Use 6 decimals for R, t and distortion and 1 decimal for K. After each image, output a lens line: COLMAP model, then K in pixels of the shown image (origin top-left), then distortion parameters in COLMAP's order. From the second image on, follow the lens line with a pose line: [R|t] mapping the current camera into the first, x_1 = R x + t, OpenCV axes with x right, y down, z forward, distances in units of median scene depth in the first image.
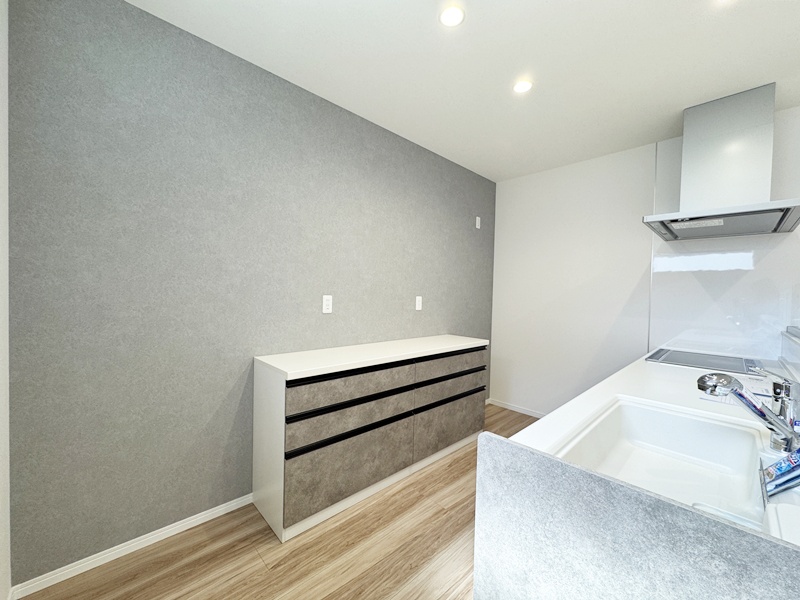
lens RADIAL K [[322.6, 0, 398.5], [0, 322.6, 299.0], [0, 0, 1]] dist [-0.005554, 0.000699]
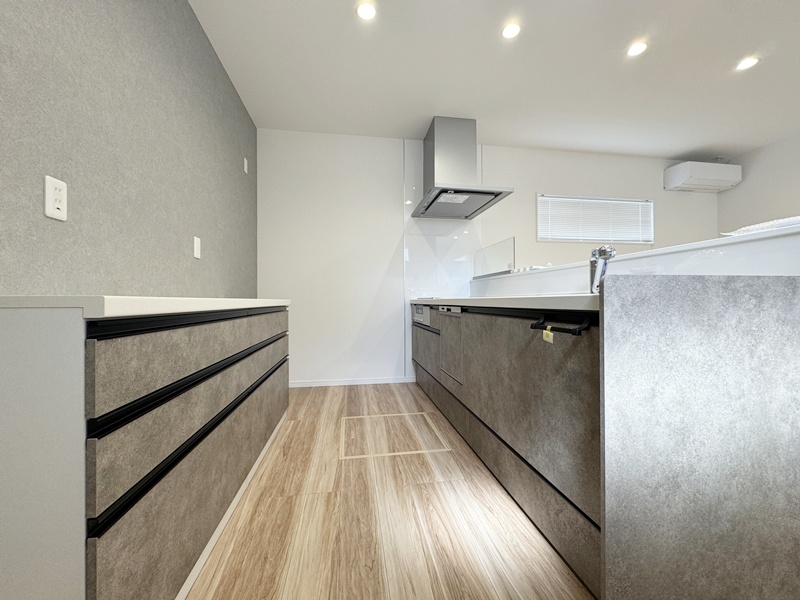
lens RADIAL K [[322.6, 0, 401.7], [0, 322.6, 300.3], [0, 0, 1]] dist [-0.005554, 0.000699]
pose [[0.562123, -0.023948, 0.826707, -0.435858], [0.035274, 0.999365, 0.004964, 0.232589], [-0.826301, 0.026371, 0.562611, 0.486950]]
